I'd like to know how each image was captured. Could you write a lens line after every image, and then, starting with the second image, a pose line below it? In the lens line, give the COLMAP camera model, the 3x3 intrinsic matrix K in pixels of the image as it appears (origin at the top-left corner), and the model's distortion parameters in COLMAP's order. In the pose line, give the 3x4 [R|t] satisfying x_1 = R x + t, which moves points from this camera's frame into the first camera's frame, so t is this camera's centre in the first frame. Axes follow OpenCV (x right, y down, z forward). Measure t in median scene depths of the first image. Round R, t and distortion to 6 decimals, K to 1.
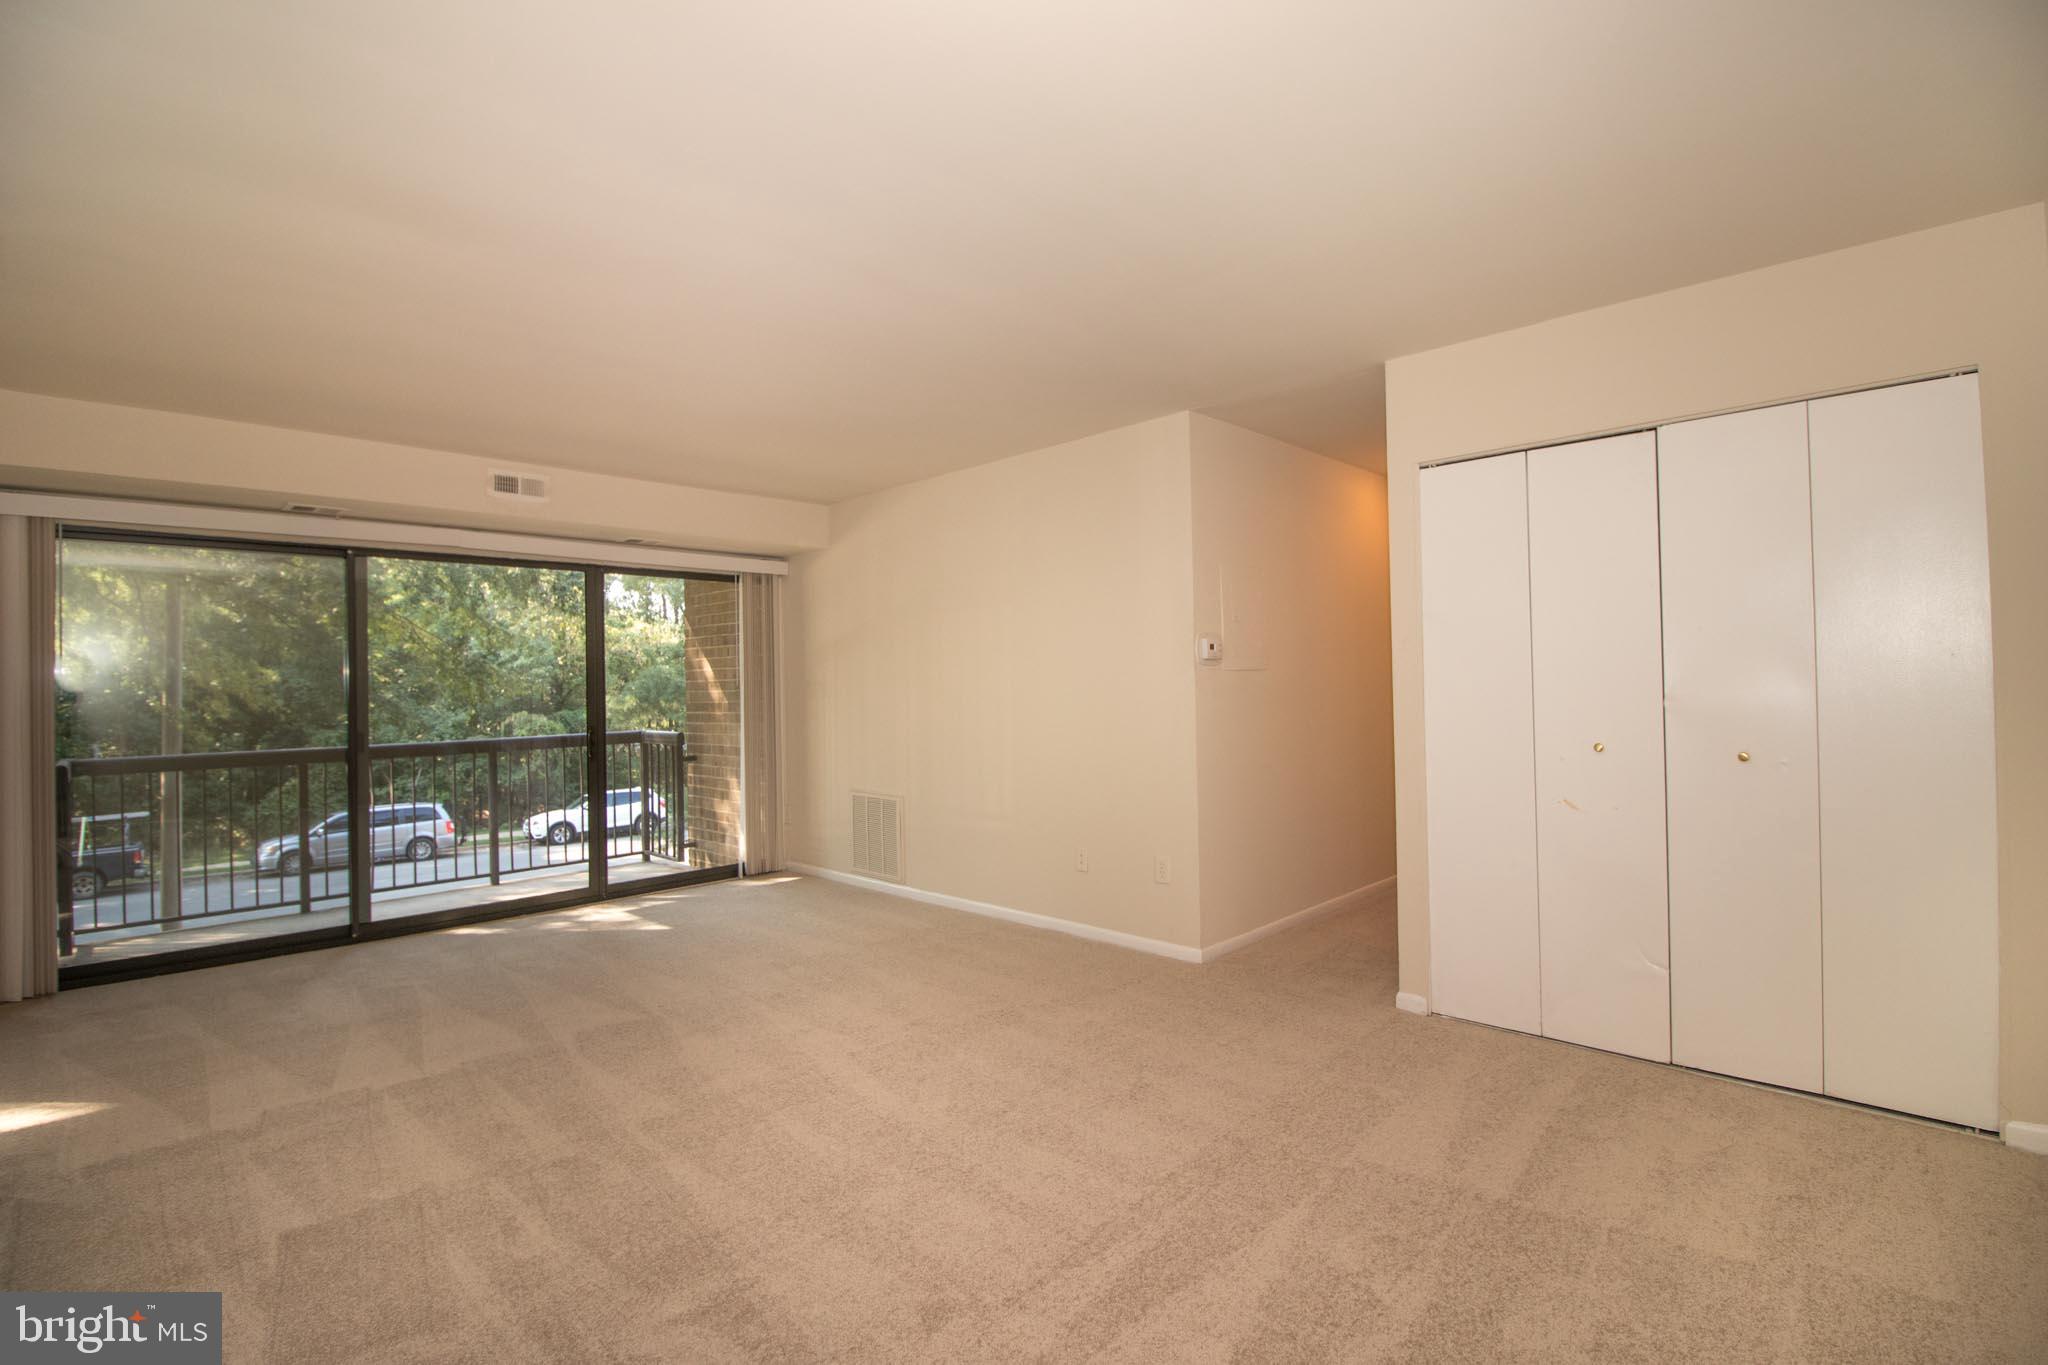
lens RADIAL K [[947.2, 0, 1015.8], [0, 947.2, 685.1], [0, 0, 1]] dist [-0.021252, -0.005538]
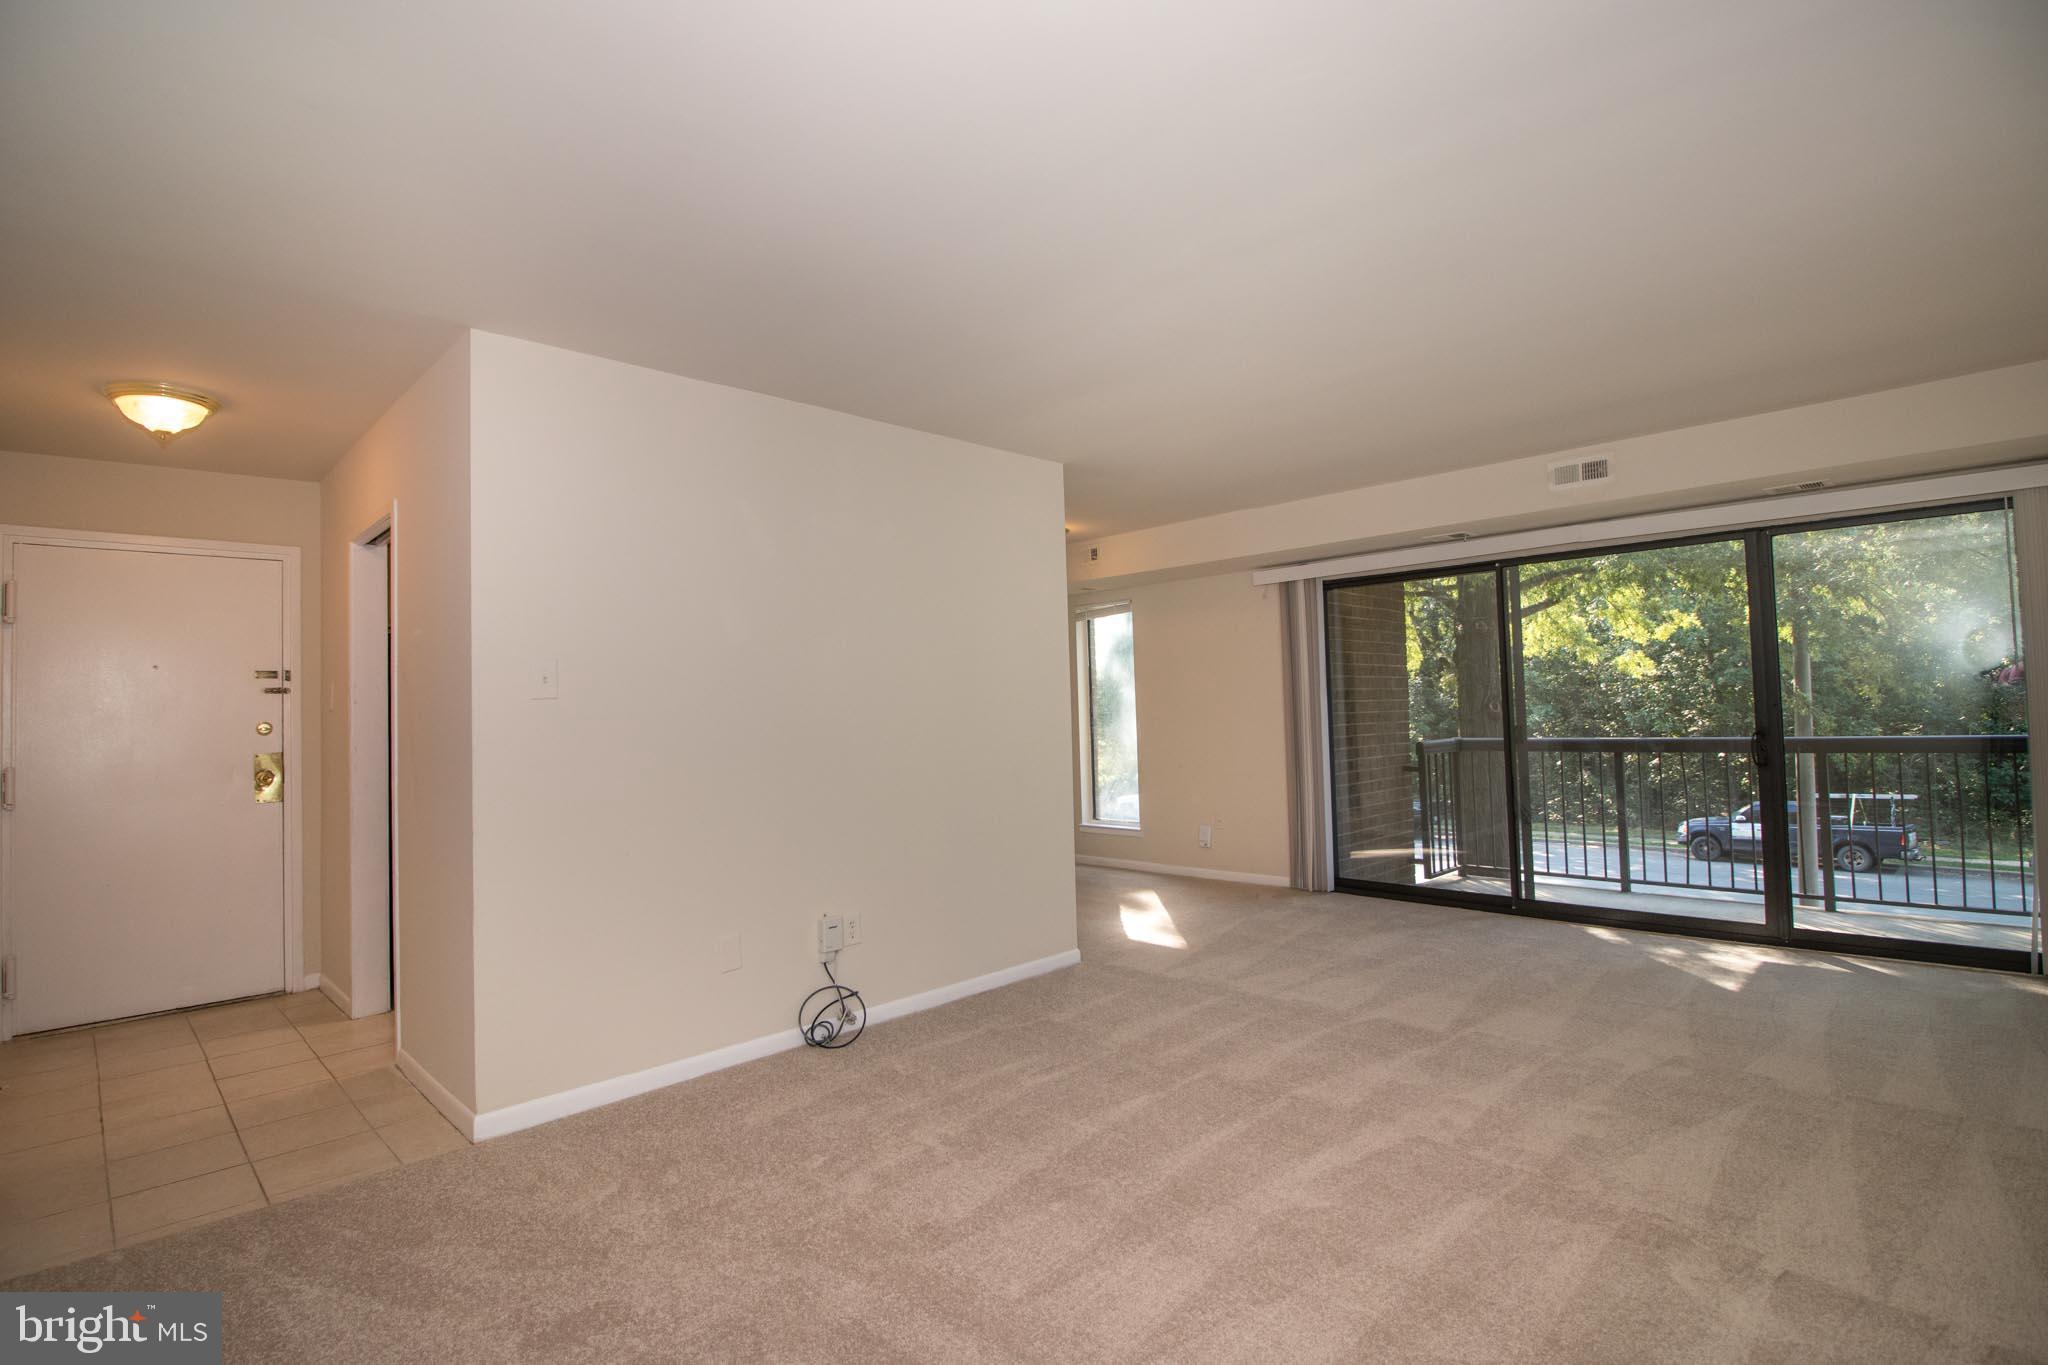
lens RADIAL K [[947.2, 0, 1021.7], [0, 947.2, 671.7], [0, 0, 1]] dist [-0.021252, -0.005538]
pose [[-0.016199, -0.020450, -0.999660, 0.266492], [0.028927, 0.999363, -0.020913, -0.003948], [0.999450, -0.029256, -0.015597, 0.276575]]
